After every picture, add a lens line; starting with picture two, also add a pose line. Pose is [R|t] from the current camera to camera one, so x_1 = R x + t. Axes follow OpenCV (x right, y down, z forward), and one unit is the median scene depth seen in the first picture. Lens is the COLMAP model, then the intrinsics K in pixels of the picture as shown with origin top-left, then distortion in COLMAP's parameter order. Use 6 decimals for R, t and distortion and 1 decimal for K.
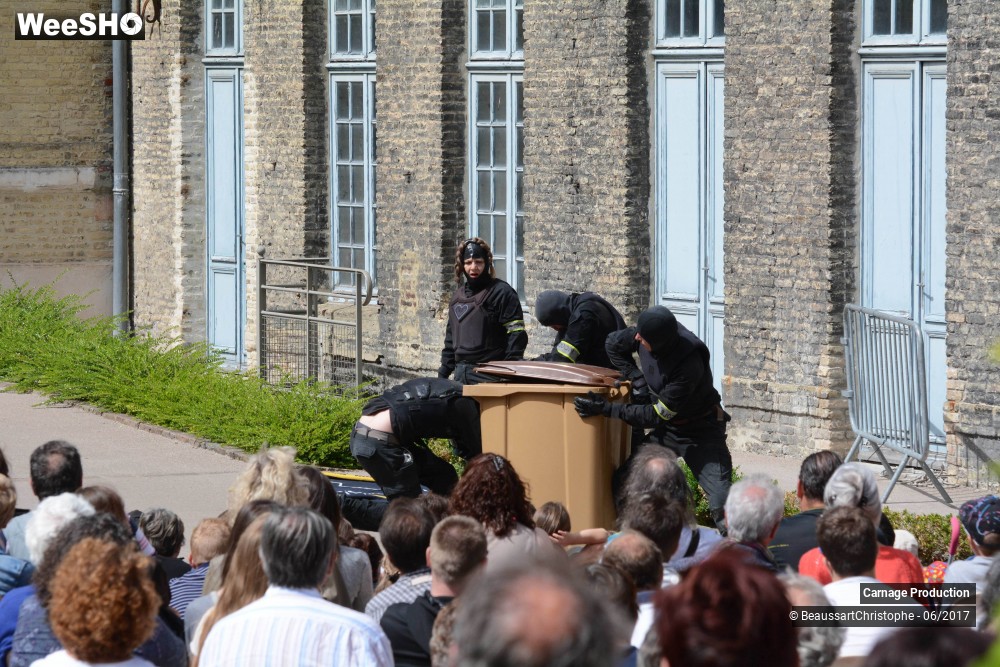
lens RADIAL K [[6618.4, 0, 480.0], [0, 6618.4, 301.6], [0, 0, 1]] dist [1.459702, 0.000000]
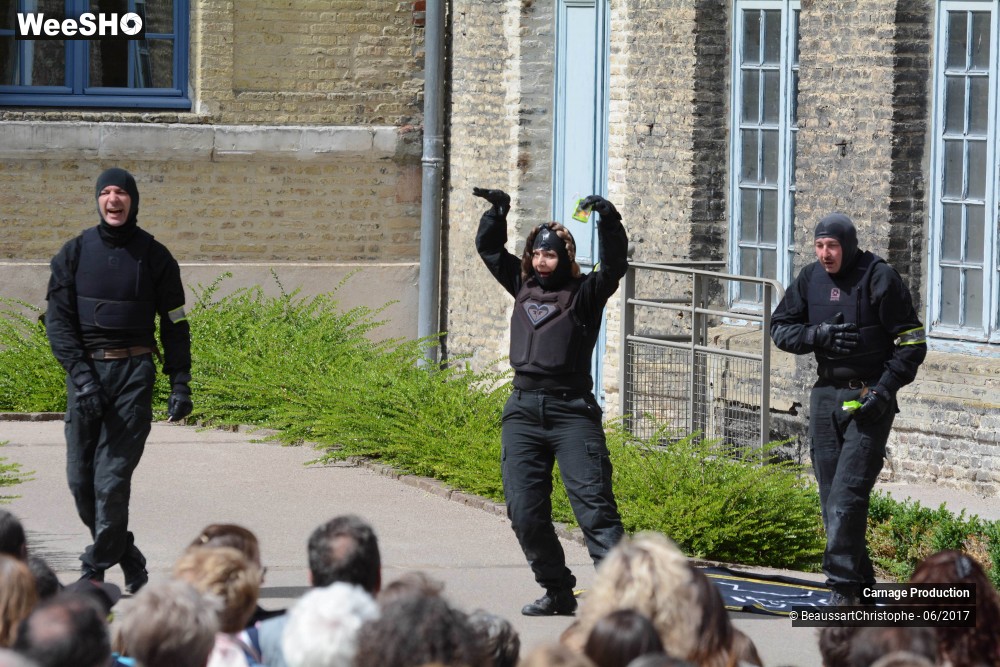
lens RADIAL K [[6618.4, 0, 479.4], [0, 6618.4, 341.5], [0, 0, 1]] dist [1.459702, 0.000000]
pose [[0.997853, 0.021994, -0.061684, -0.005353], [-0.022631, 0.999697, -0.009645, 0.009158], [0.061454, 0.011021, 0.998049, 0.300189]]
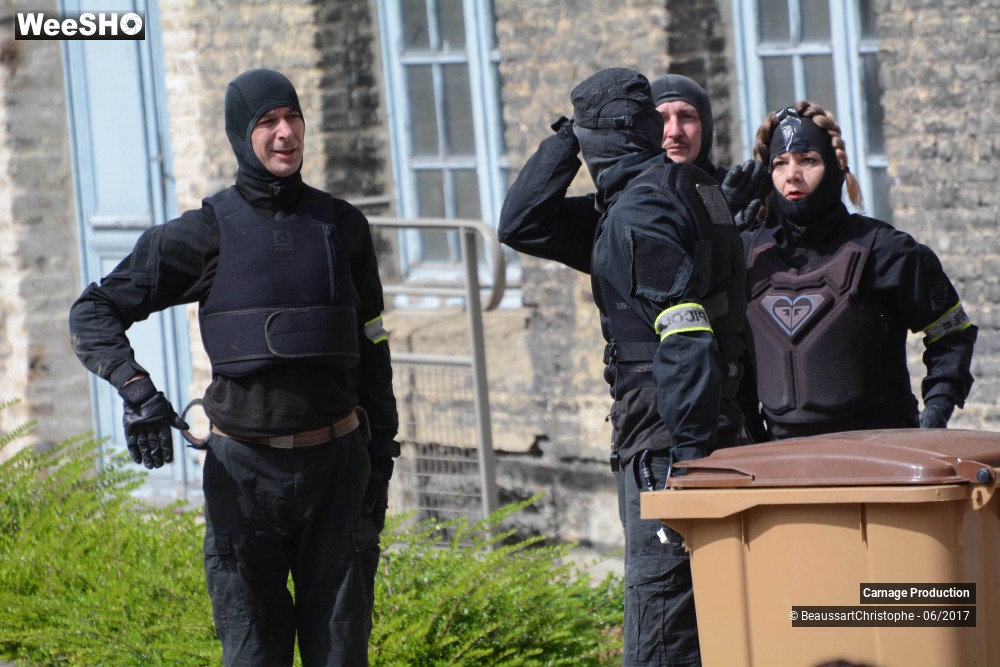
lens RADIAL K [[6618.4, 0, 508.2], [0, 6618.4, 336.4], [0, 0, 1]] dist [1.459702, 0.000000]
pose [[0.996863, -0.078278, -0.011708, -0.011849], [0.078284, 0.996931, 0.000056, 0.002134], [0.011668, -0.000973, 0.999931, 0.607284]]
